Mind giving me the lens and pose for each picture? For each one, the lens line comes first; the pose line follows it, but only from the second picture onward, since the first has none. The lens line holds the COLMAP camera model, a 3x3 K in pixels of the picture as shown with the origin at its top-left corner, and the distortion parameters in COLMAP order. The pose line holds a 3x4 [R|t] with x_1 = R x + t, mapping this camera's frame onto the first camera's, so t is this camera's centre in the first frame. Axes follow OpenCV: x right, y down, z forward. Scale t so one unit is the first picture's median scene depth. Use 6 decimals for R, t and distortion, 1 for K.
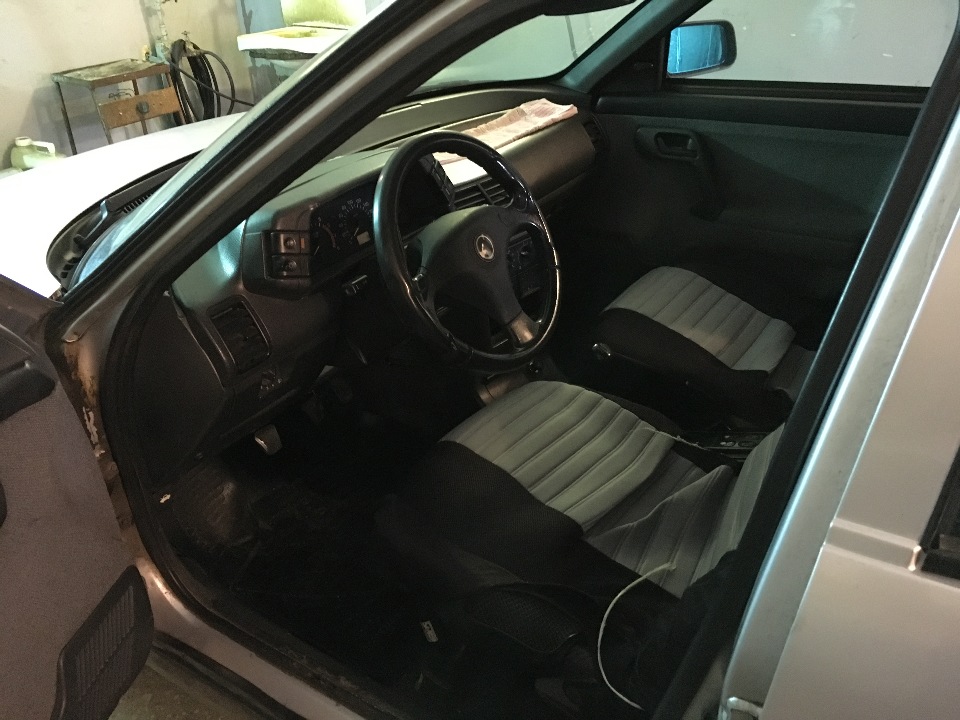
lens RADIAL K [[830.1, 0, 480.0], [0, 830.1, 360.0], [0, 0, 1]] dist [0.095898, -0.169007]
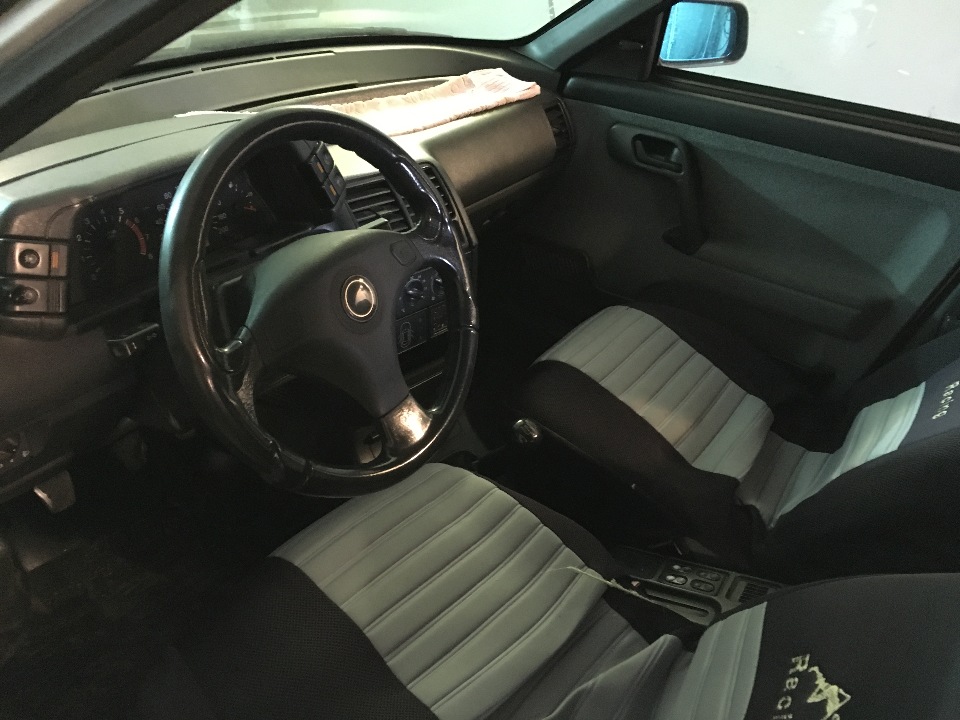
lens RADIAL K [[830.1, 0, 480.0], [0, 830.1, 360.0], [0, 0, 1]] dist [0.095898, -0.169007]
pose [[0.989892, 0.122239, 0.071910, 0.043182], [-0.125868, 0.990871, 0.048290, -0.098155], [-0.065351, -0.056853, 0.996241, 0.260831]]
